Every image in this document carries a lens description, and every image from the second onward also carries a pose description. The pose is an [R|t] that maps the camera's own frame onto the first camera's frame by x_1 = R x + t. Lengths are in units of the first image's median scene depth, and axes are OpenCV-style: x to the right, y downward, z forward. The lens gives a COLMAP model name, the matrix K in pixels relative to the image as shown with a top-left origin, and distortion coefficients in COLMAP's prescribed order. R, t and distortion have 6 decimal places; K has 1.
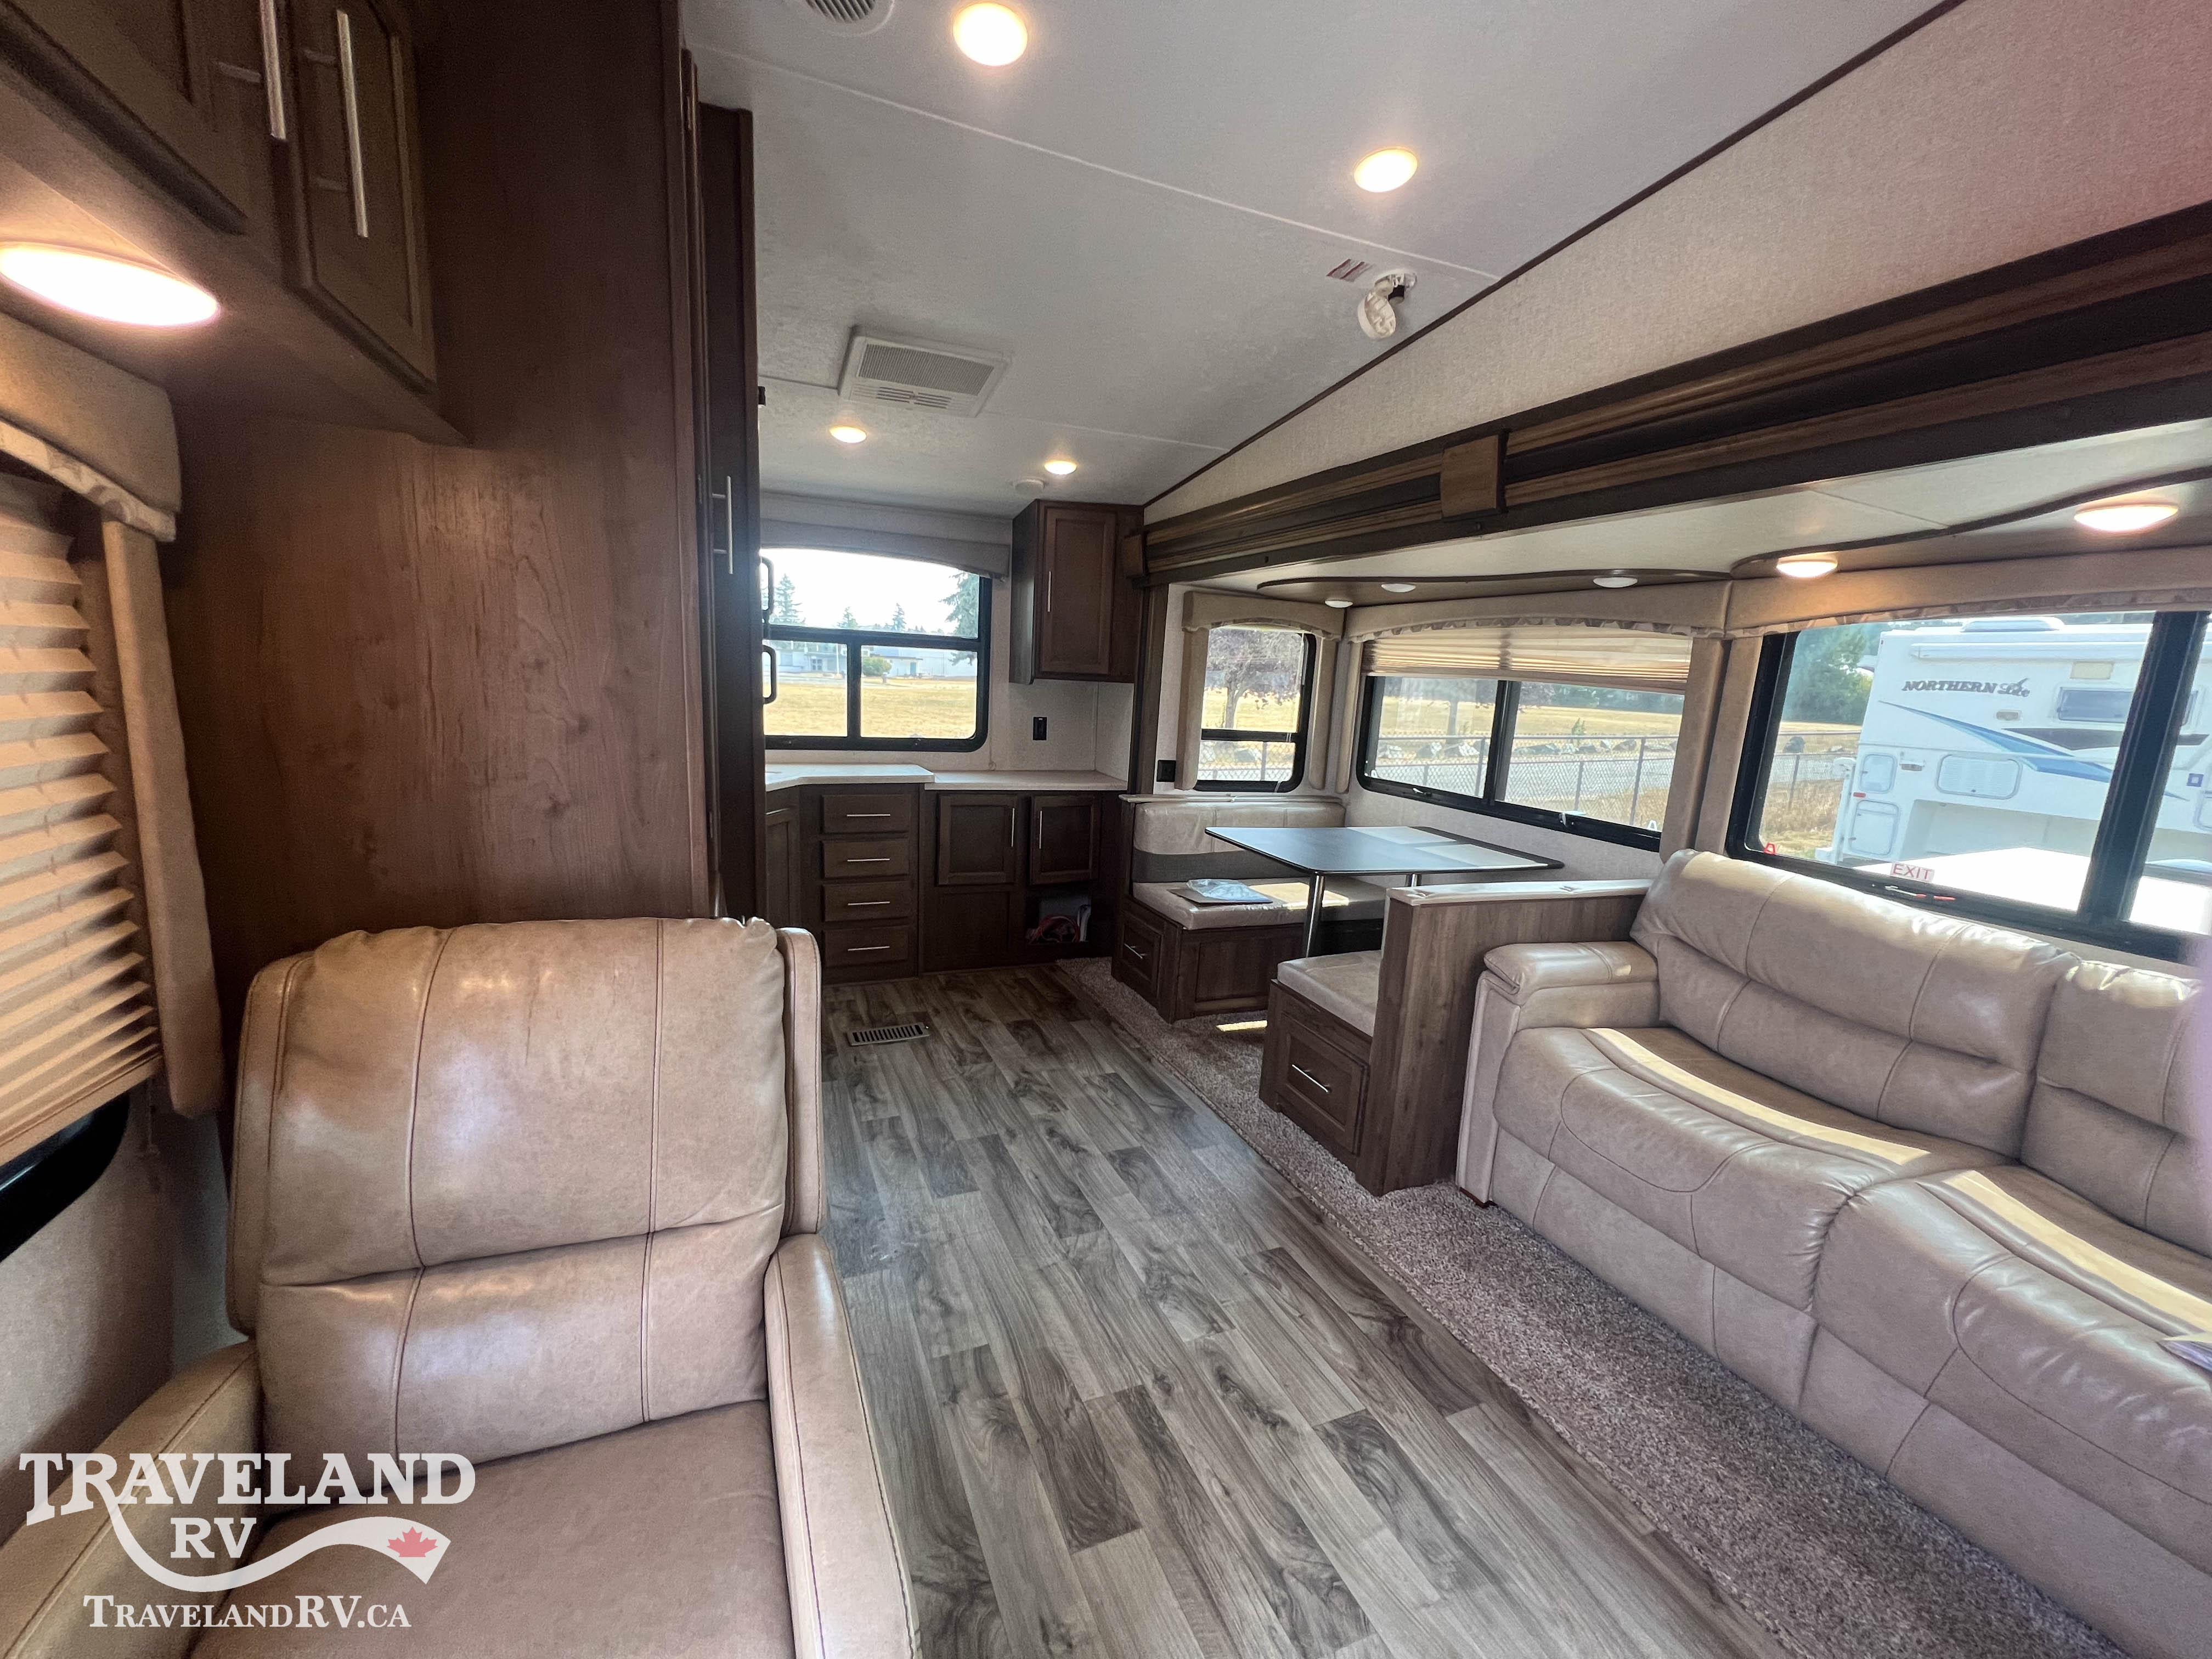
lens RADIAL K [[889.0, 0, 1106.0], [0, 889.0, 829.5], [0, 0, 1]] dist [-0.000079, -0.000060]
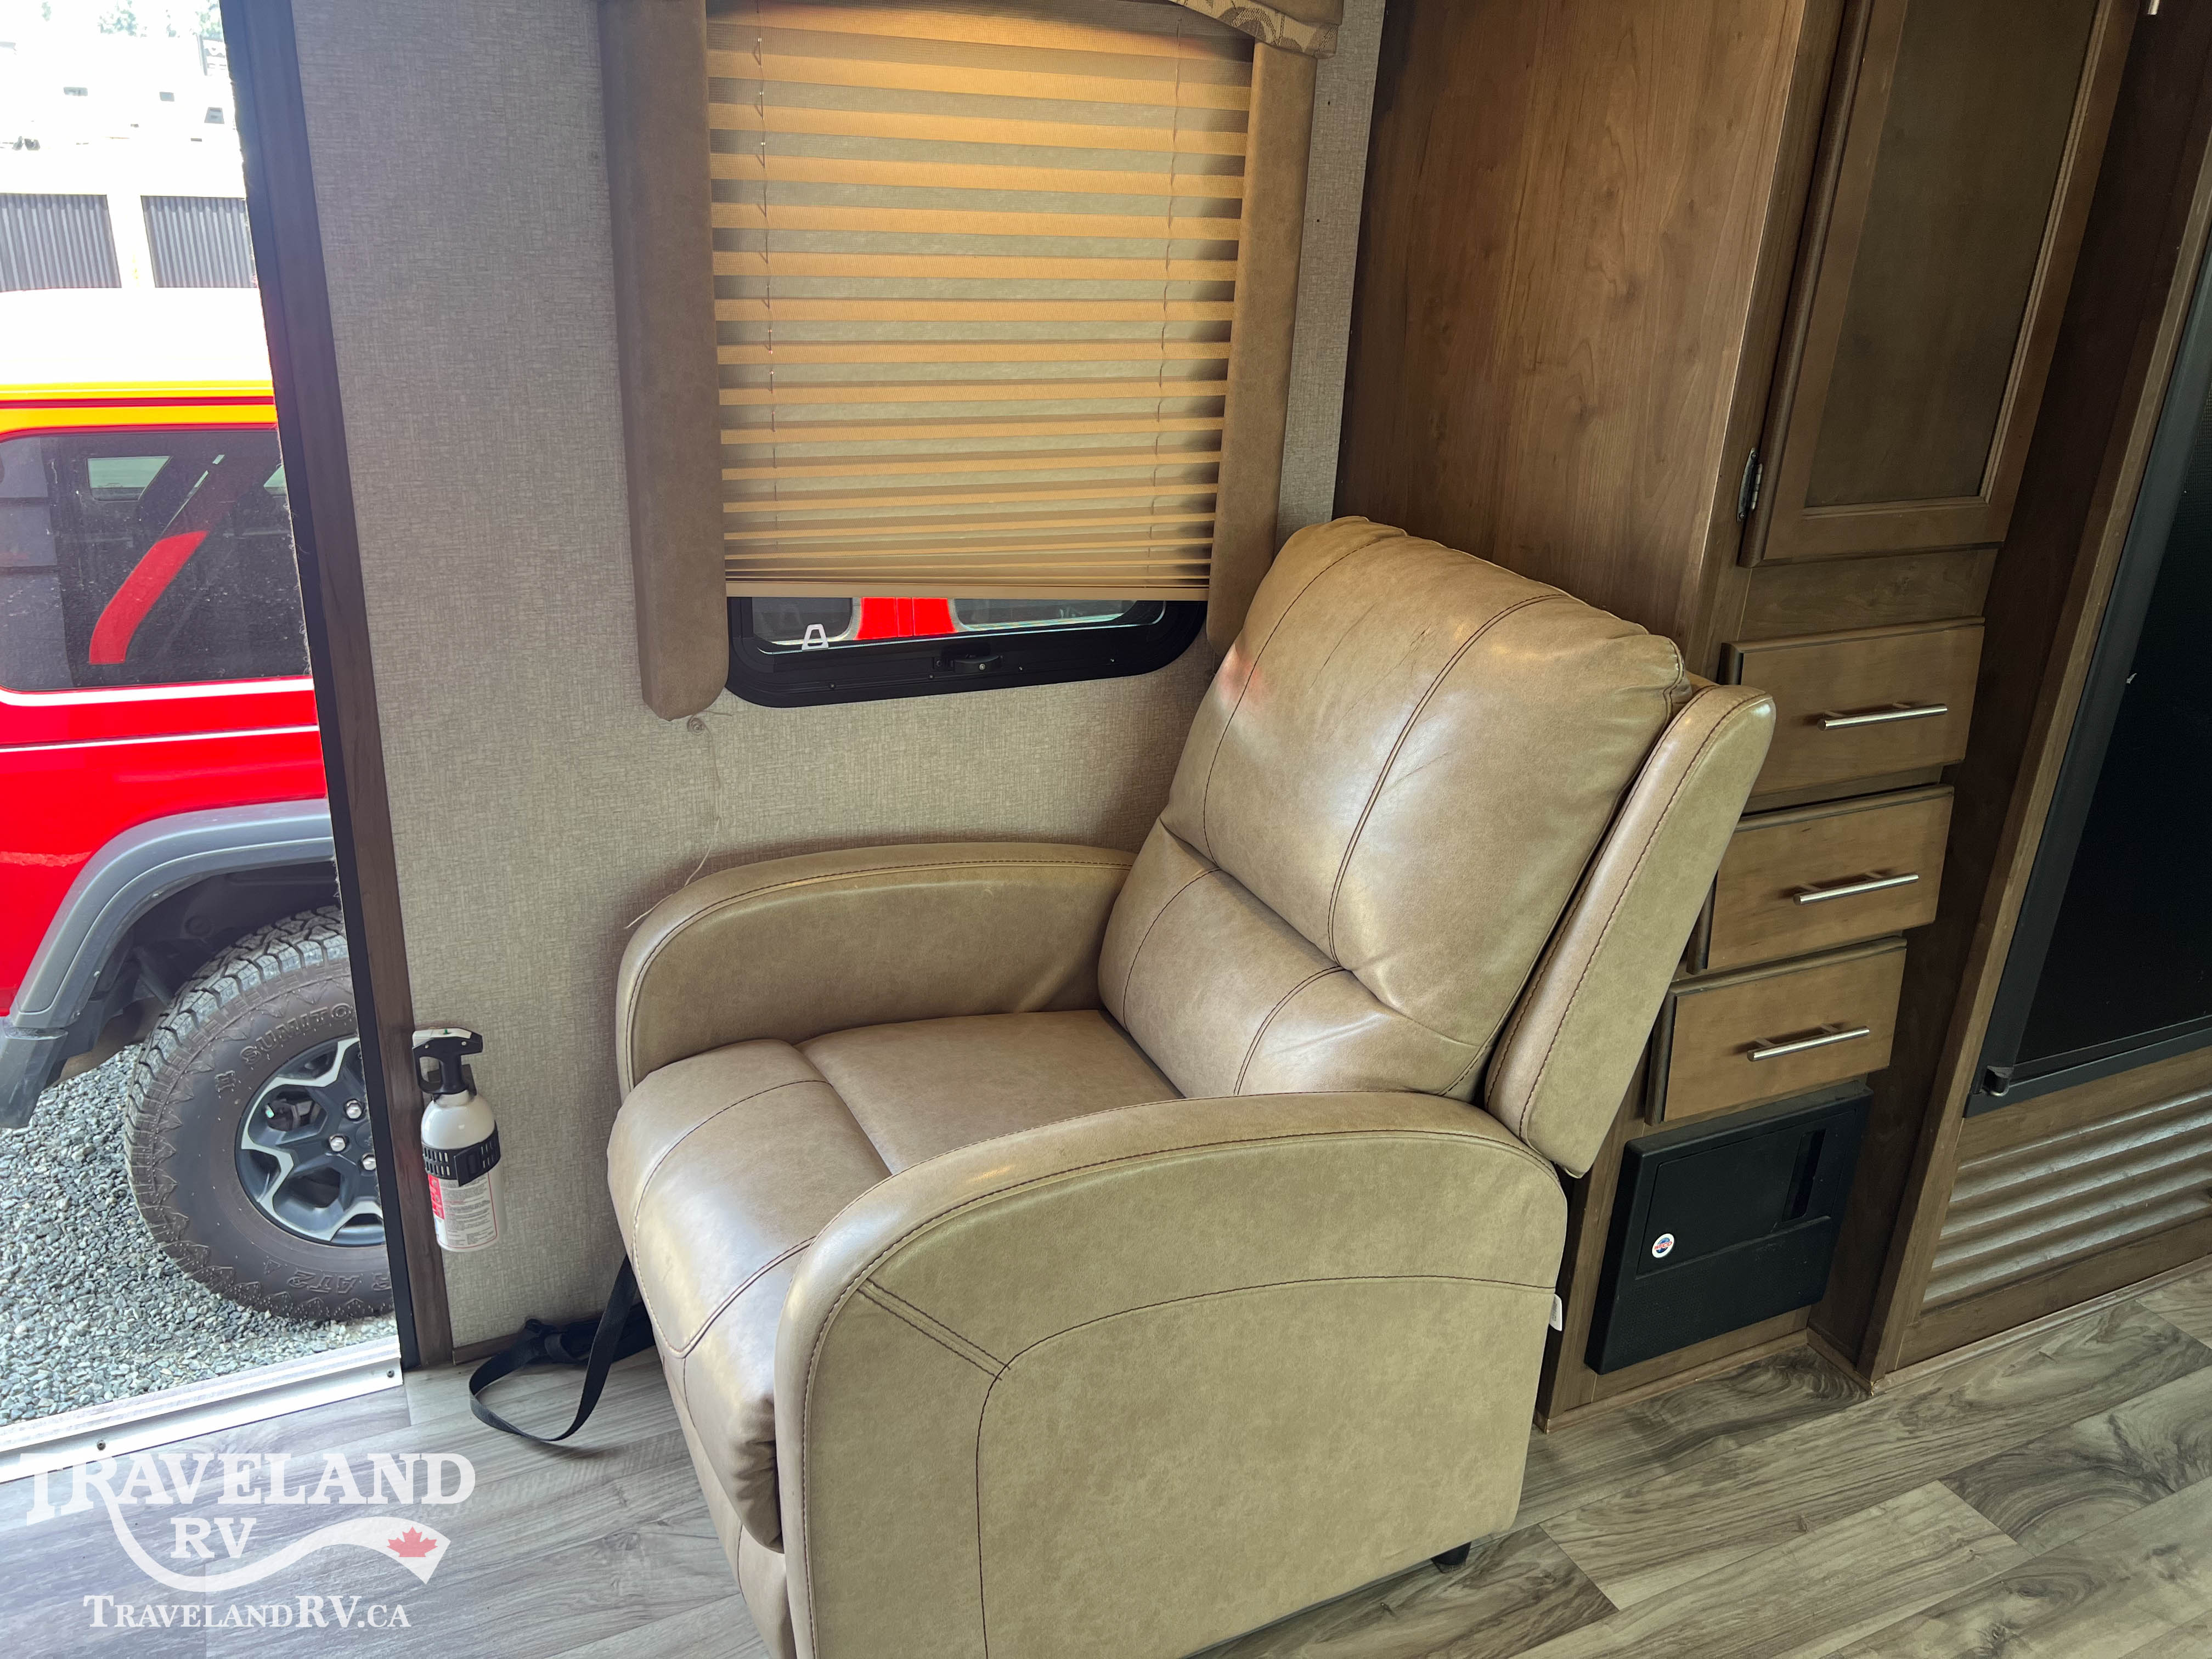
lens RADIAL K [[1665.2, 0, 1106.0], [0, 1665.2, 829.5], [0, 0, 1]] dist [0.012945, 0.004088]
pose [[0.061519, 0.332276, -0.941174, 0.738442], [-0.216659, 0.924921, 0.312377, -0.054746], [0.974307, 0.184697, 0.128891, 0.566464]]
